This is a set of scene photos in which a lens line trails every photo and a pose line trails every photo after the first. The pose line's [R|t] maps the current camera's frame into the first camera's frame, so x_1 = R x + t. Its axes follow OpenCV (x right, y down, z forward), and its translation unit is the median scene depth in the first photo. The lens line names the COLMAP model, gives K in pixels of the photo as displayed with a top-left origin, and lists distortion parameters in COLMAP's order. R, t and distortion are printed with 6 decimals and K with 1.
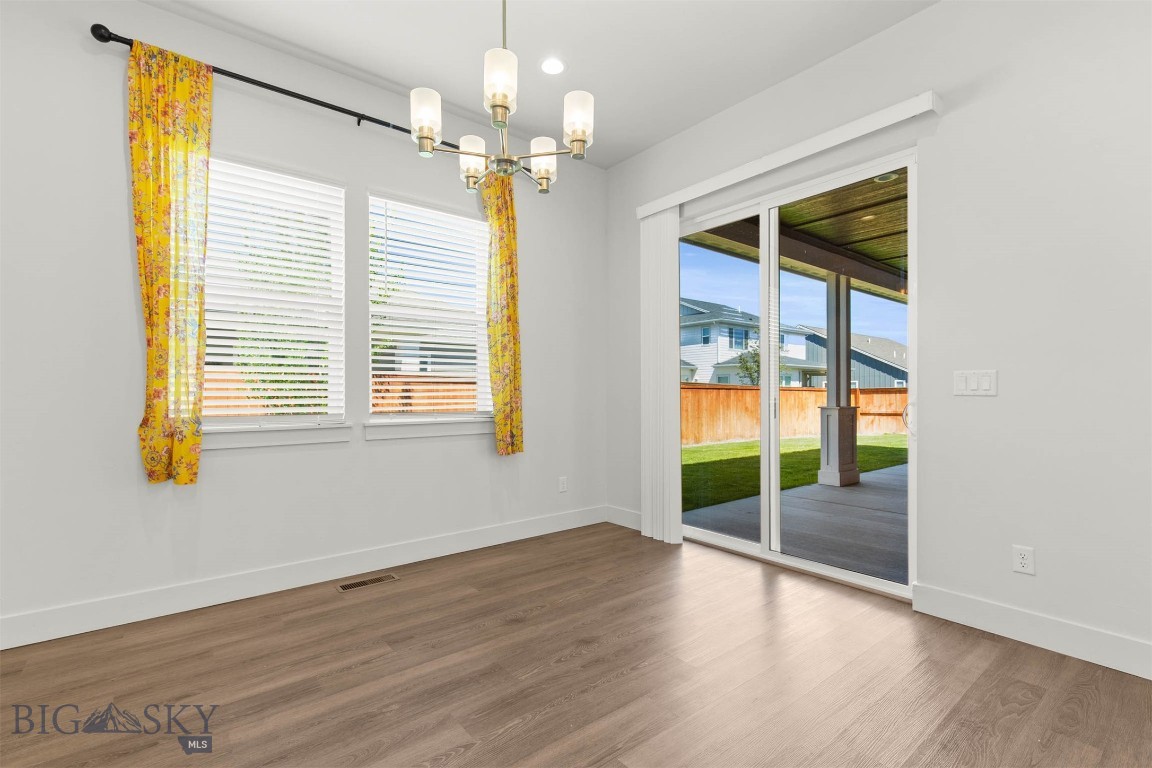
lens RADIAL K [[519.0, 0, 578.0], [0, 519.0, 393.5], [0, 0, 1]] dist [0.008478, -0.001952]
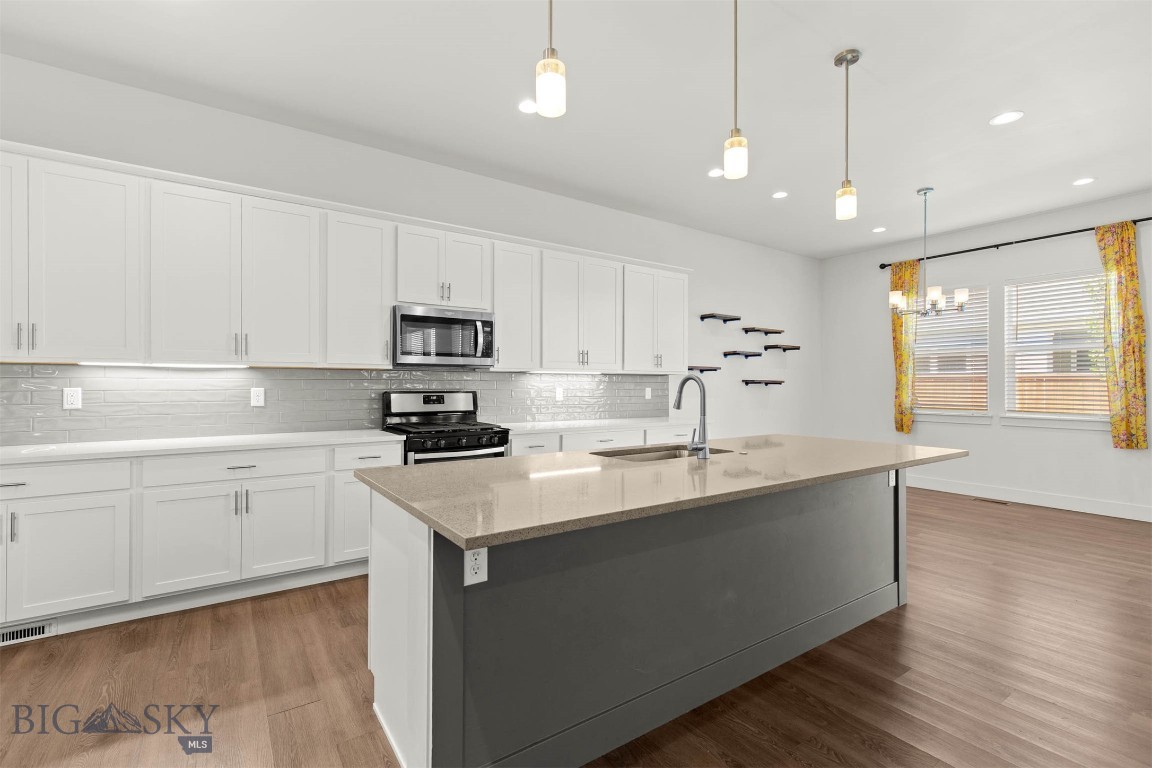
lens RADIAL K [[519.0, 0, 576.7], [0, 519.0, 379.9], [0, 0, 1]] dist [0.008478, -0.001952]
pose [[-0.063720, -0.009438, -0.997923, 1.803270], [-0.003723, 0.999951, -0.009220, -0.052178], [0.997961, 0.003127, -0.063752, -0.406324]]
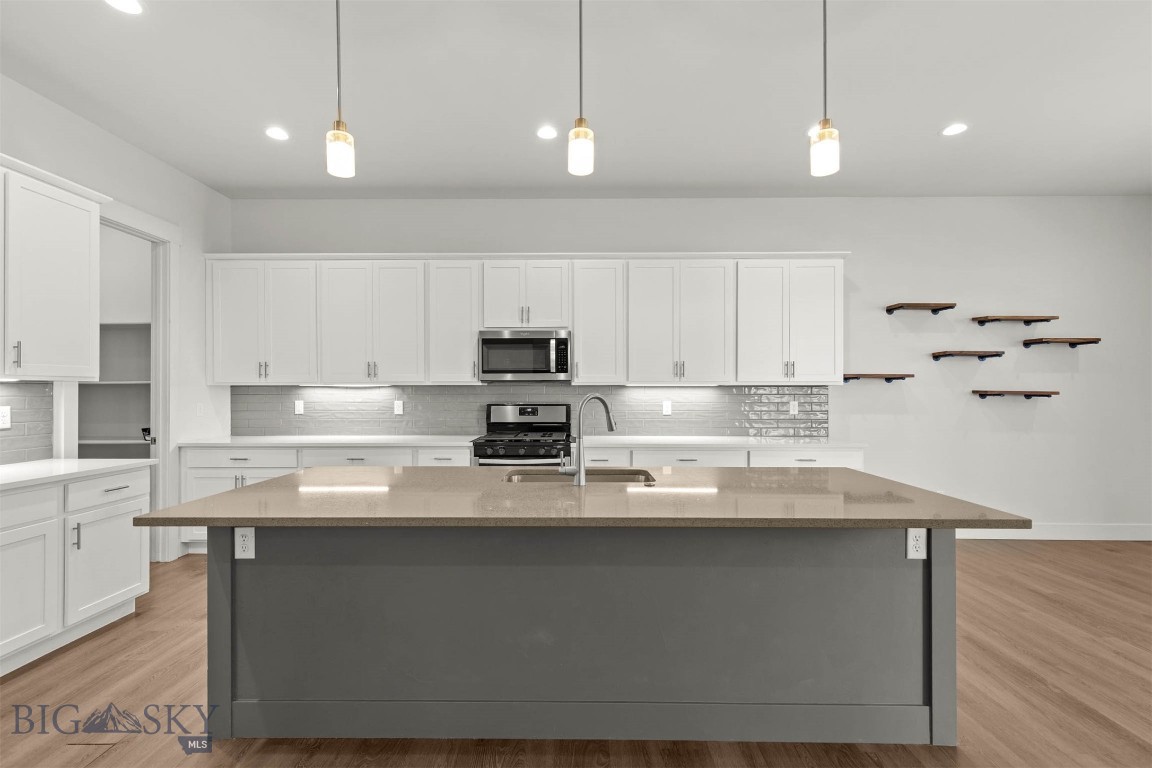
lens RADIAL K [[519.0, 0, 577.5], [0, 519.0, 389.8], [0, 0, 1]] dist [0.008478, -0.001952]
pose [[-0.631048, -0.003915, -0.775734, 1.516521], [-0.001203, 0.999991, -0.004068, -0.072463], [0.775743, -0.001634, -0.631047, 0.298206]]
